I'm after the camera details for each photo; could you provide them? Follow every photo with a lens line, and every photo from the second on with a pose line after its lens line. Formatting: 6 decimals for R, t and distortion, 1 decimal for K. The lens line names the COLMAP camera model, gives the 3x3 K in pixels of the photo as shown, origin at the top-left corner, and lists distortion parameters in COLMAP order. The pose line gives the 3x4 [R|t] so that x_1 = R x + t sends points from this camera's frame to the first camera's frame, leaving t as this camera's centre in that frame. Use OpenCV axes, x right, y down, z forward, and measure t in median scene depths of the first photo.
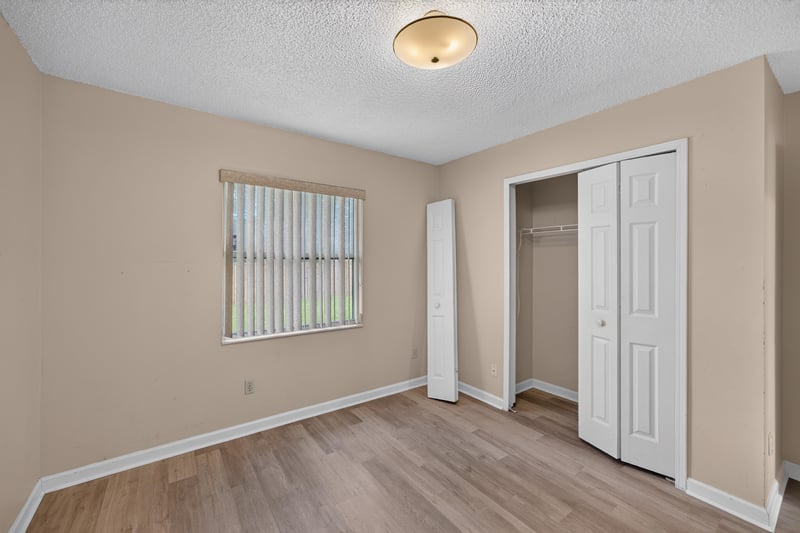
lens RADIAL K [[325.4, 0, 401.2], [0, 325.4, 261.4], [0, 0, 1]] dist [-0.000264, 0.000261]
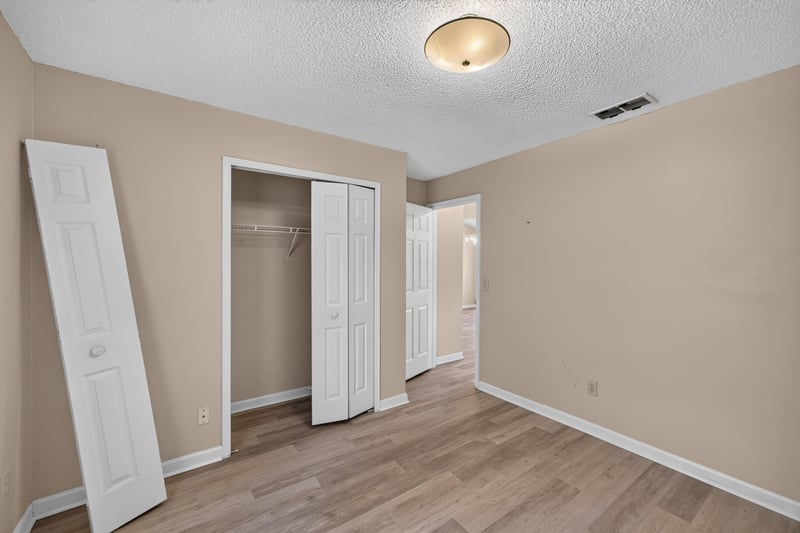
lens RADIAL K [[325.4, 0, 401.2], [0, 325.4, 261.4], [0, 0, 1]] dist [-0.000264, 0.000261]
pose [[0.005417, -0.006339, 0.999965, -0.552279], [-0.002390, 0.999977, 0.006352, -0.014290], [-0.999982, -0.002424, 0.005402, 0.725198]]
